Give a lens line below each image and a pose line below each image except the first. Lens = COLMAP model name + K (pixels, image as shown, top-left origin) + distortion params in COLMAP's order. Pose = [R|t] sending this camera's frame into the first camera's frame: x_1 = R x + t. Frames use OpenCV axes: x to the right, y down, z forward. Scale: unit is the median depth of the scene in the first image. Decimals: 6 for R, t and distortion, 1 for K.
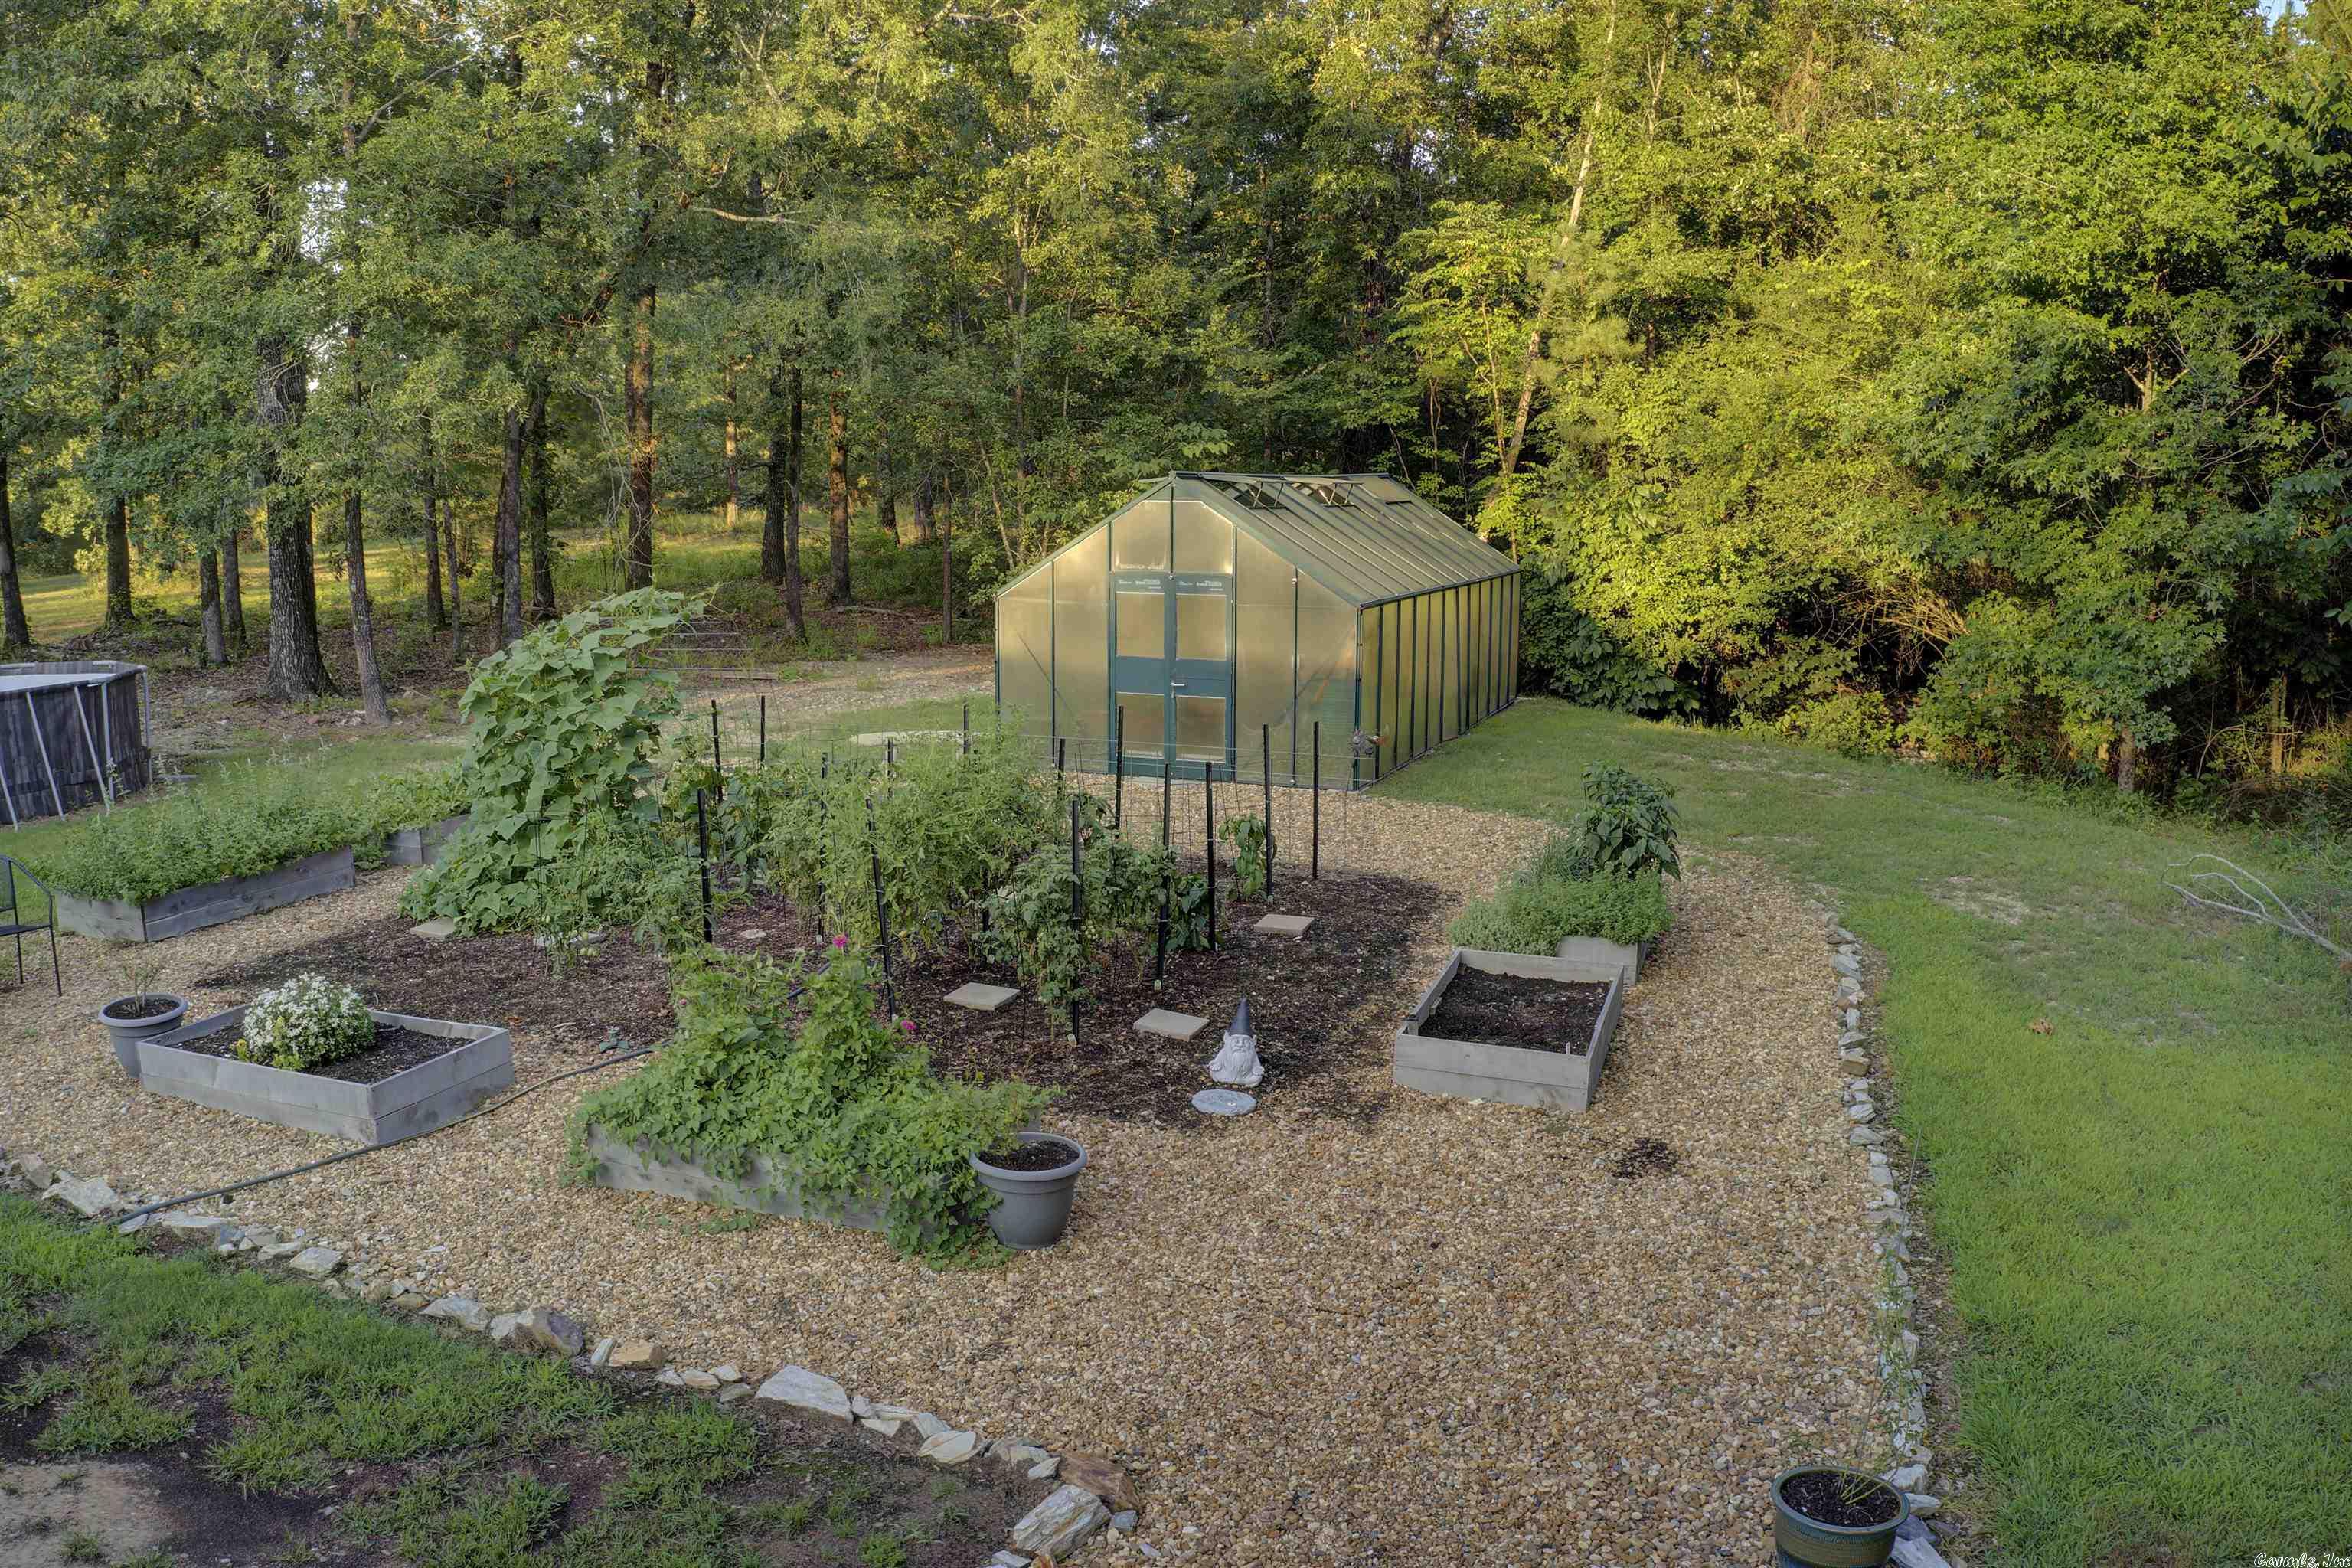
lens RADIAL K [[1848.6, 0, 1114.6], [0, 1848.6, 780.0], [0, 0, 1]] dist [-0.188115, 0.000375]
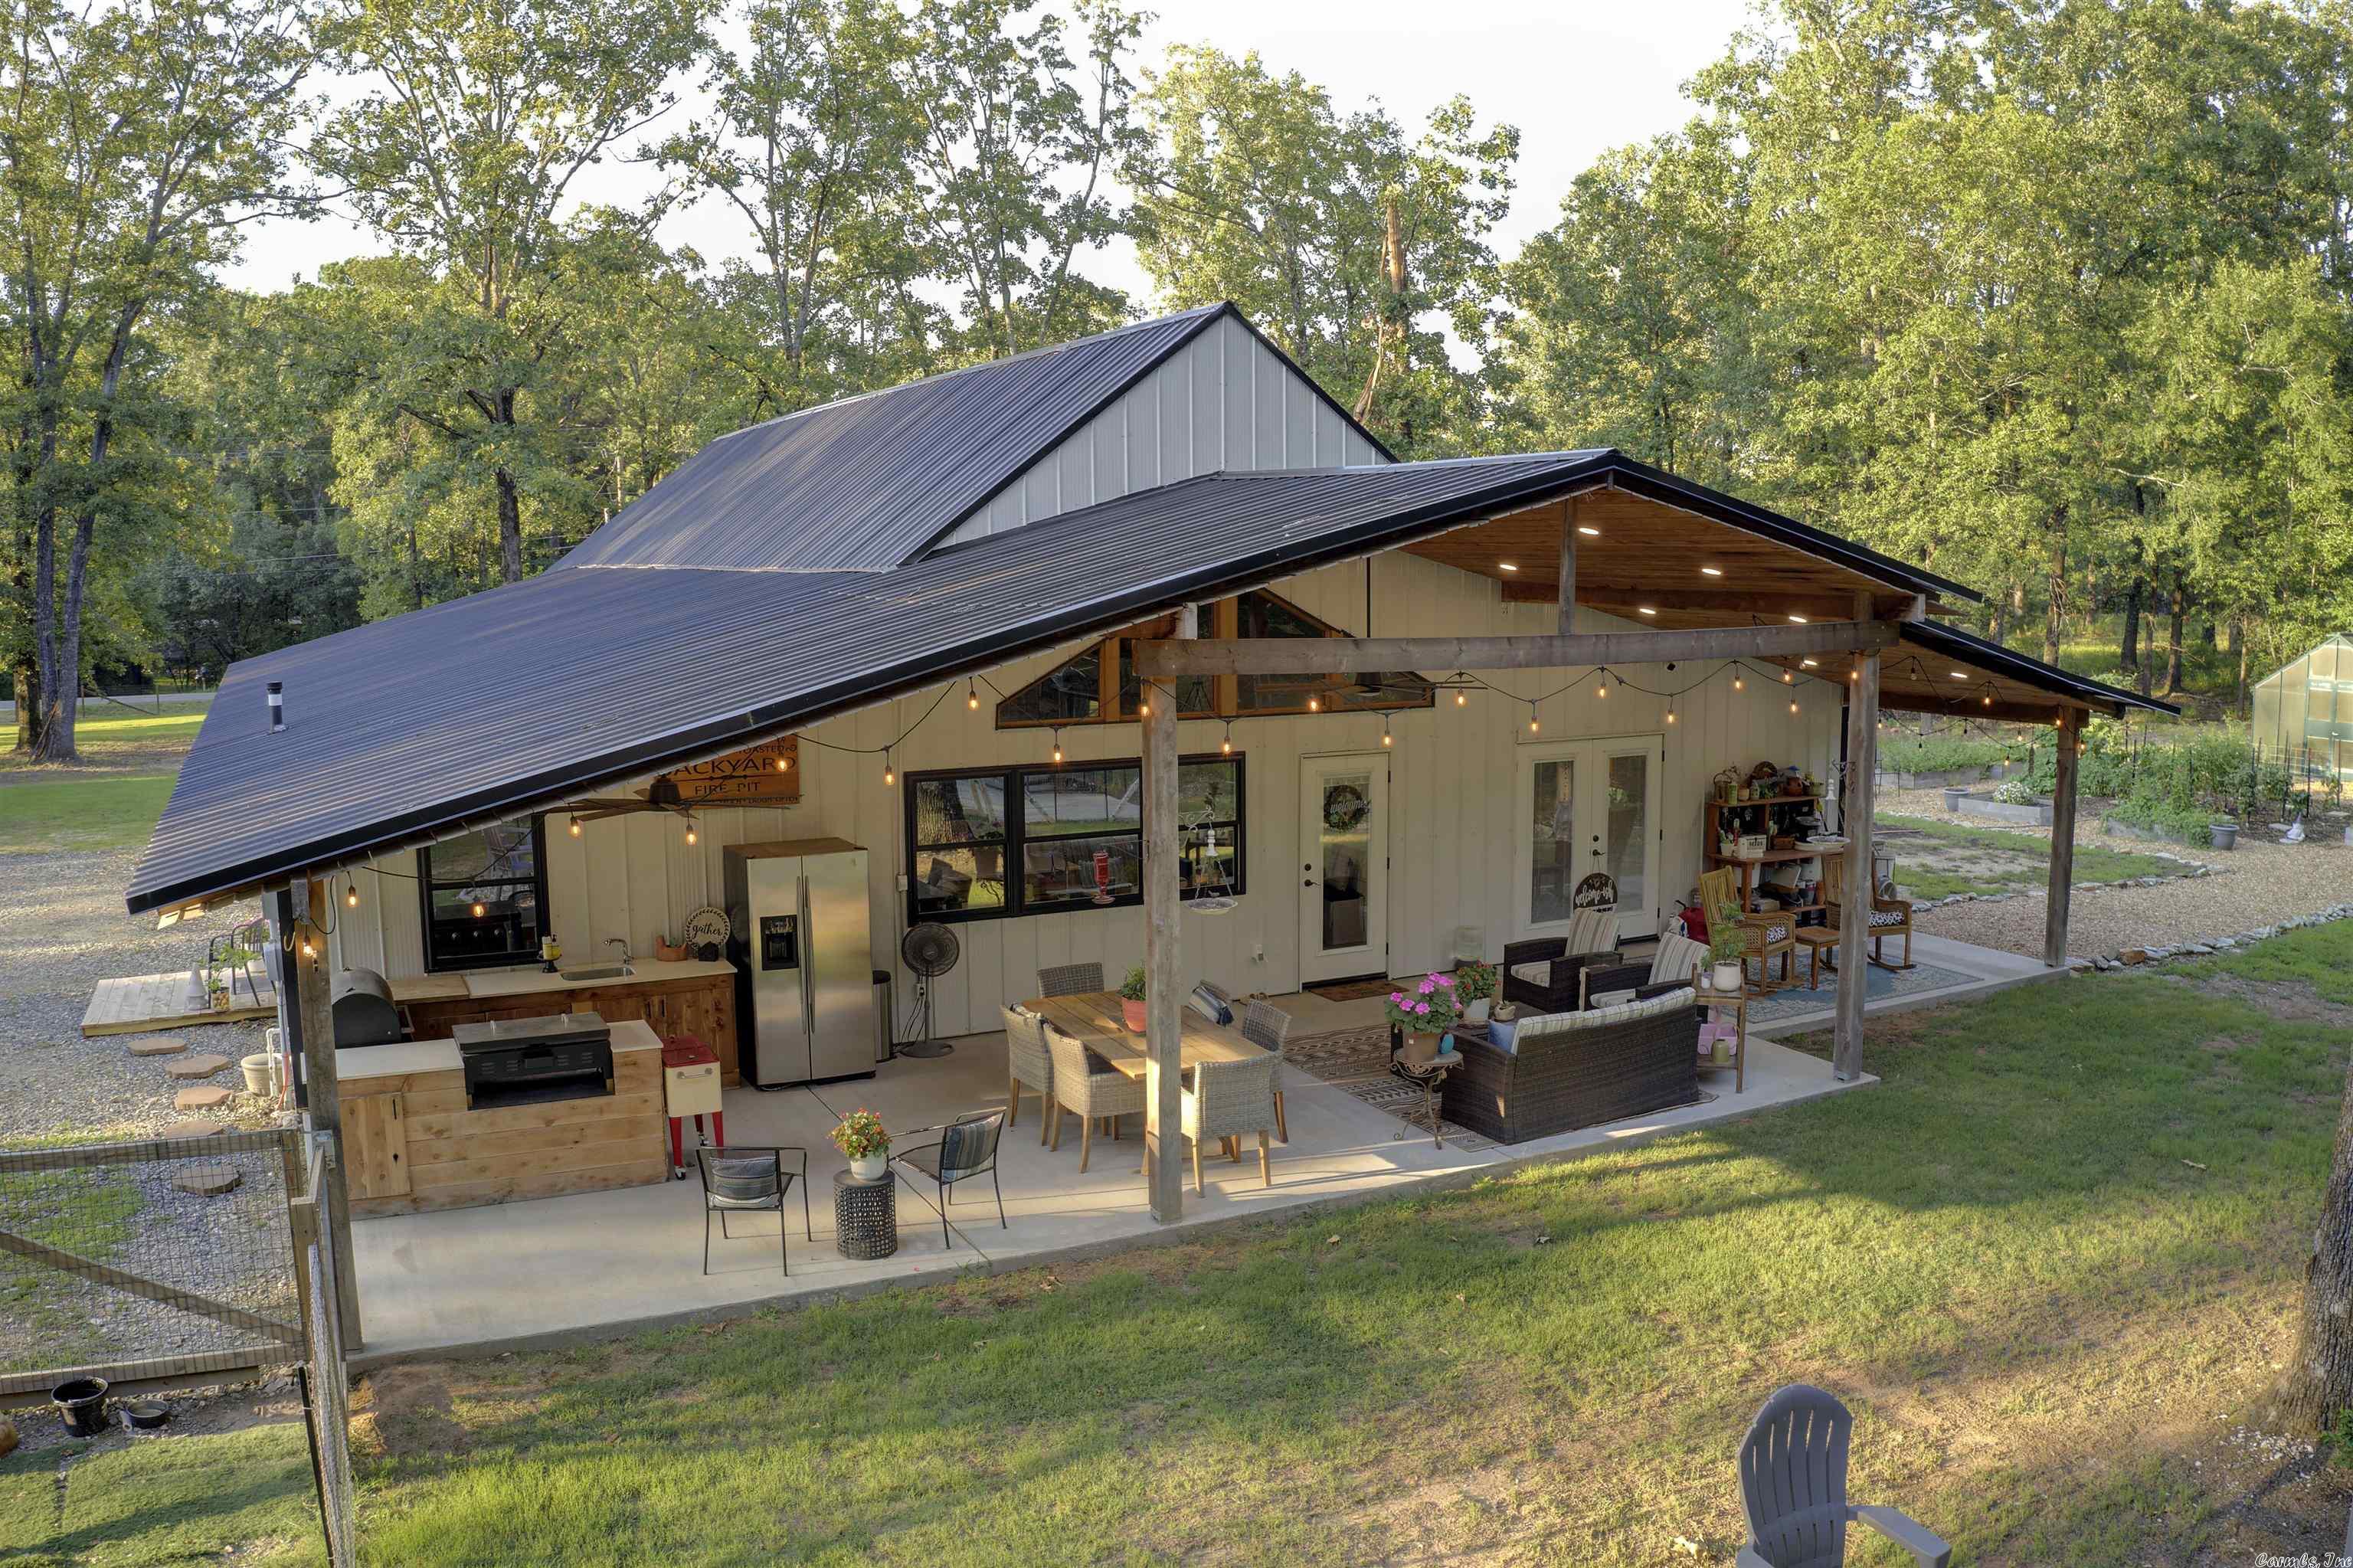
lens RADIAL K [[1867.8, 0, 1145.9], [0, 1867.8, 778.1], [0, 0, 1]] dist [-0.181856, 0.005700]
pose [[0.782381, 0.072881, -0.618521, 0.143313], [-0.097455, 0.995222, -0.006005, 0.114424], [0.615128, 0.064976, 0.785746, -1.087722]]
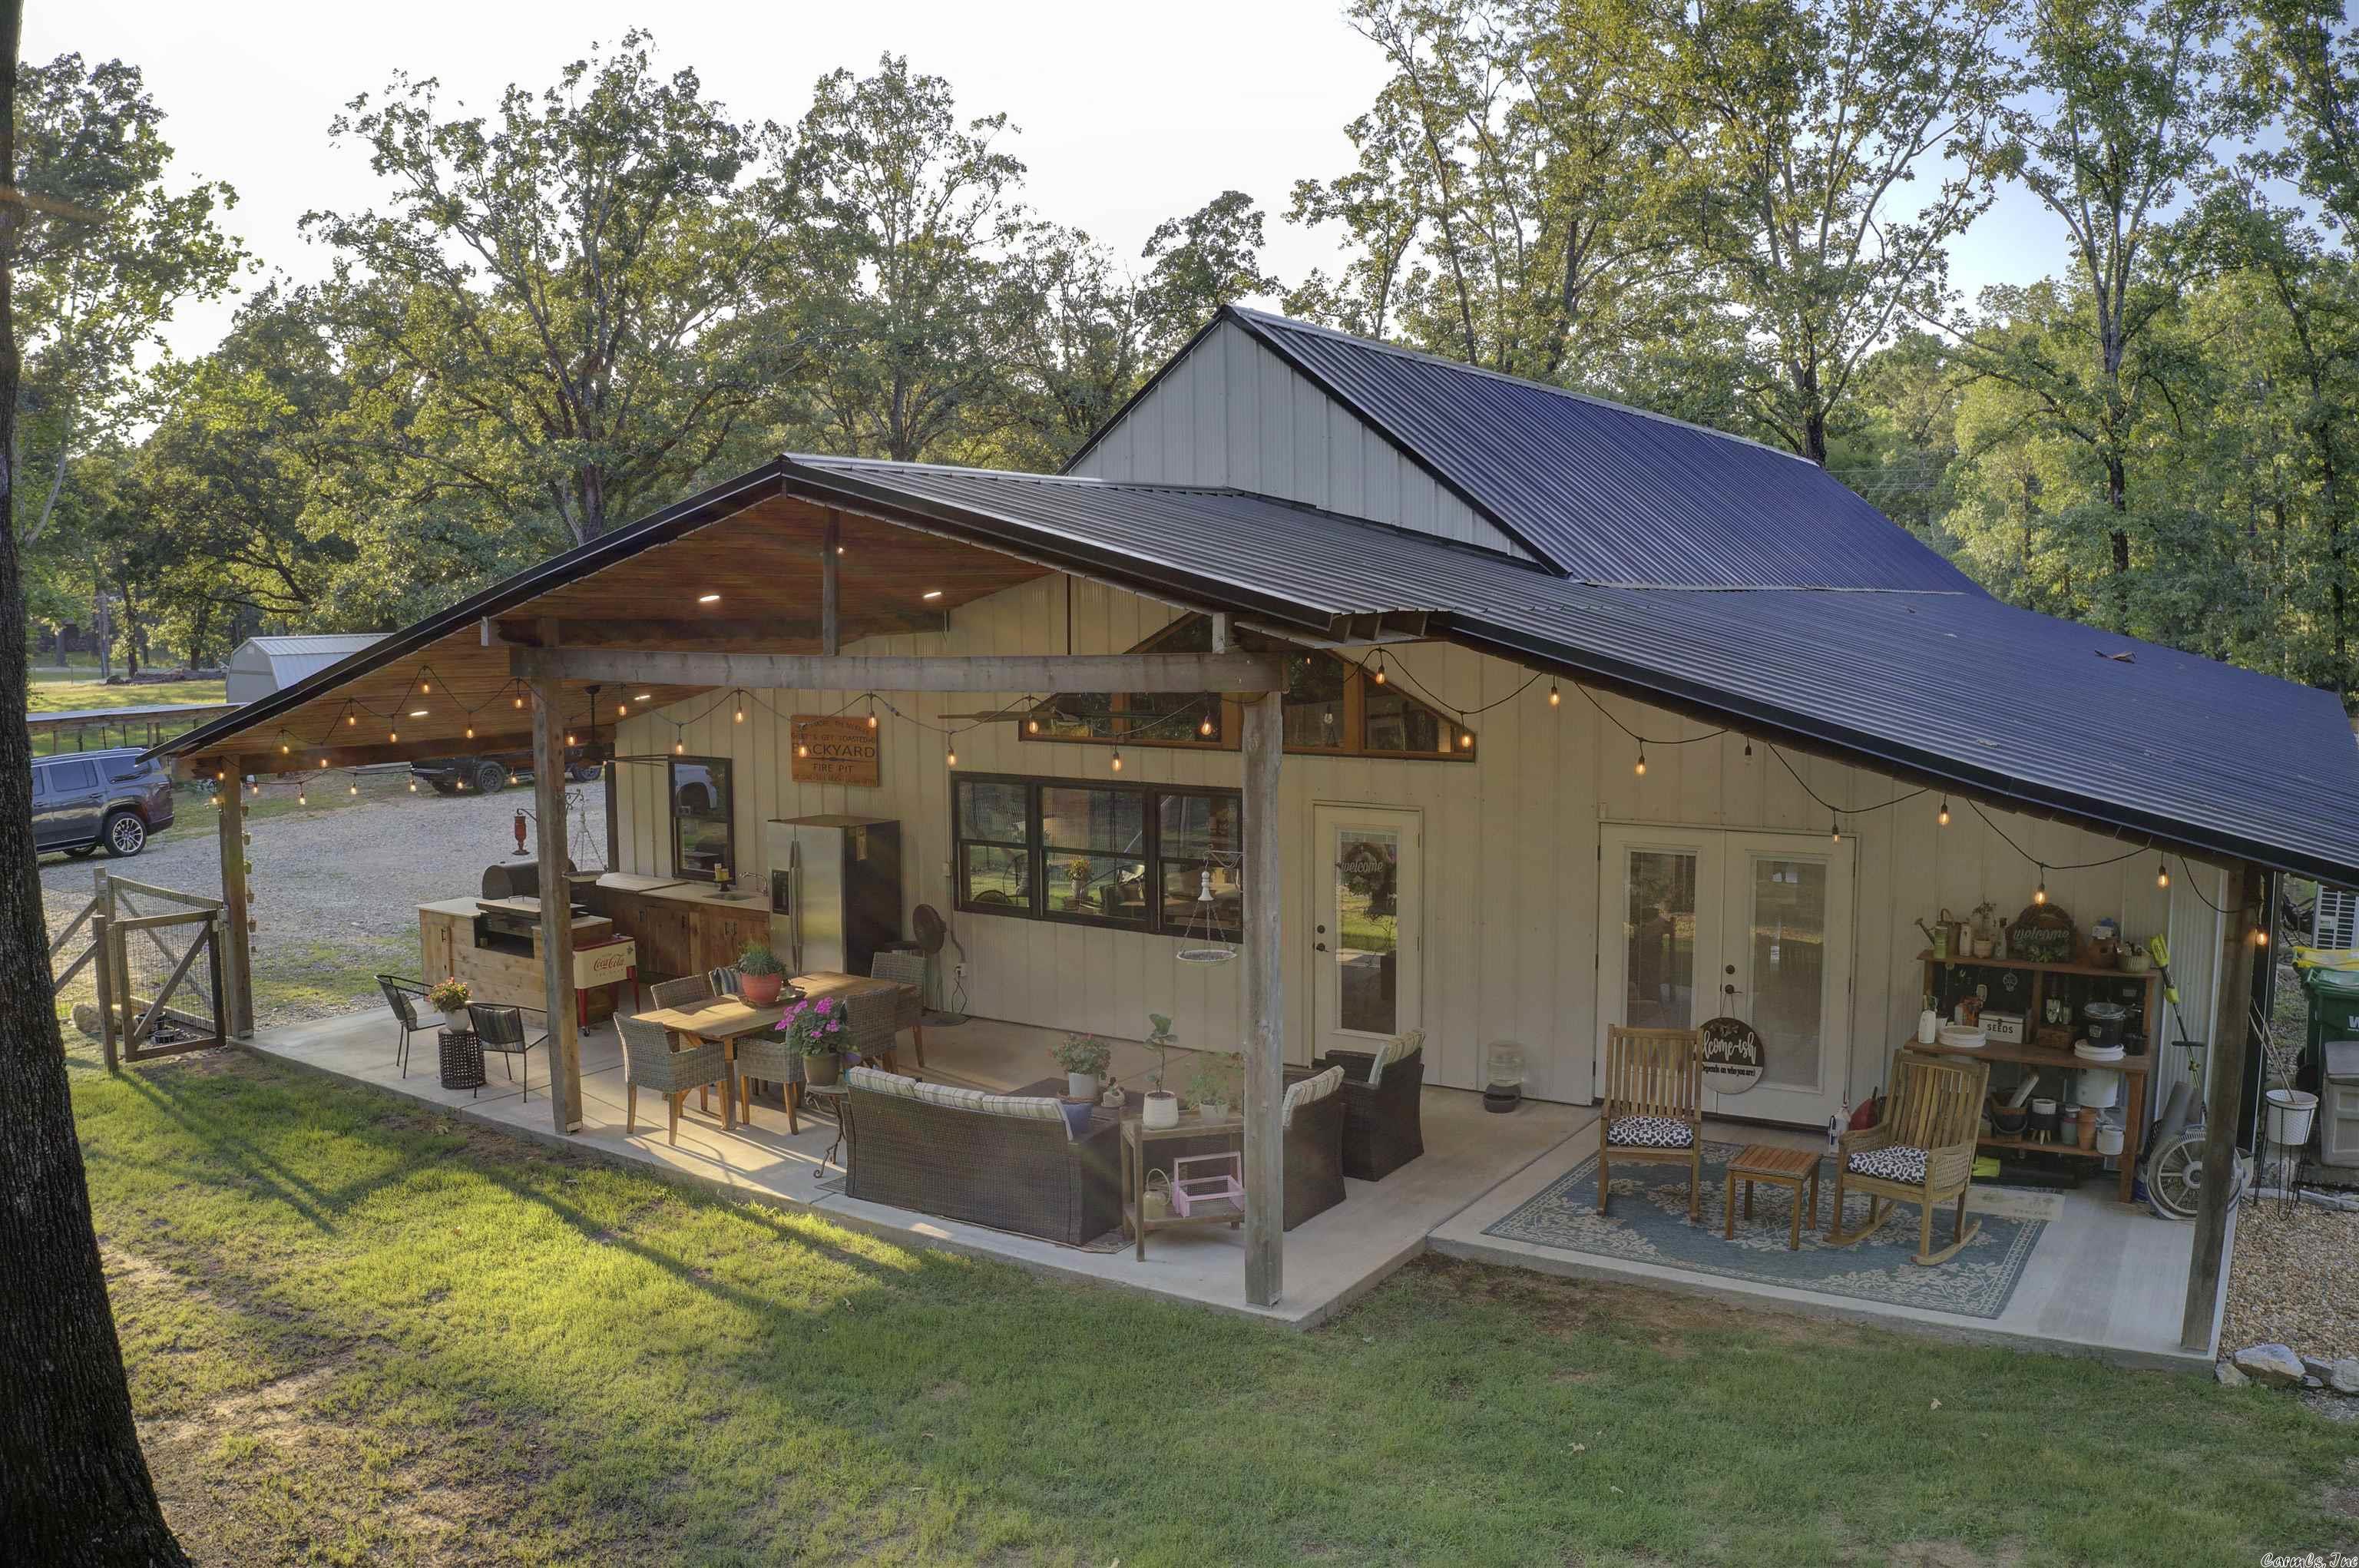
lens RADIAL K [[1872.5, 0, 1148.8], [0, 1872.5, 778.1], [0, 0, 1]] dist [-0.181856, 0.005700]
pose [[-0.147789, 0.096556, -0.984294, 0.414528], [-0.156377, 0.980423, 0.119656, 0.006758], [0.976578, 0.171604, -0.129797, -0.374158]]
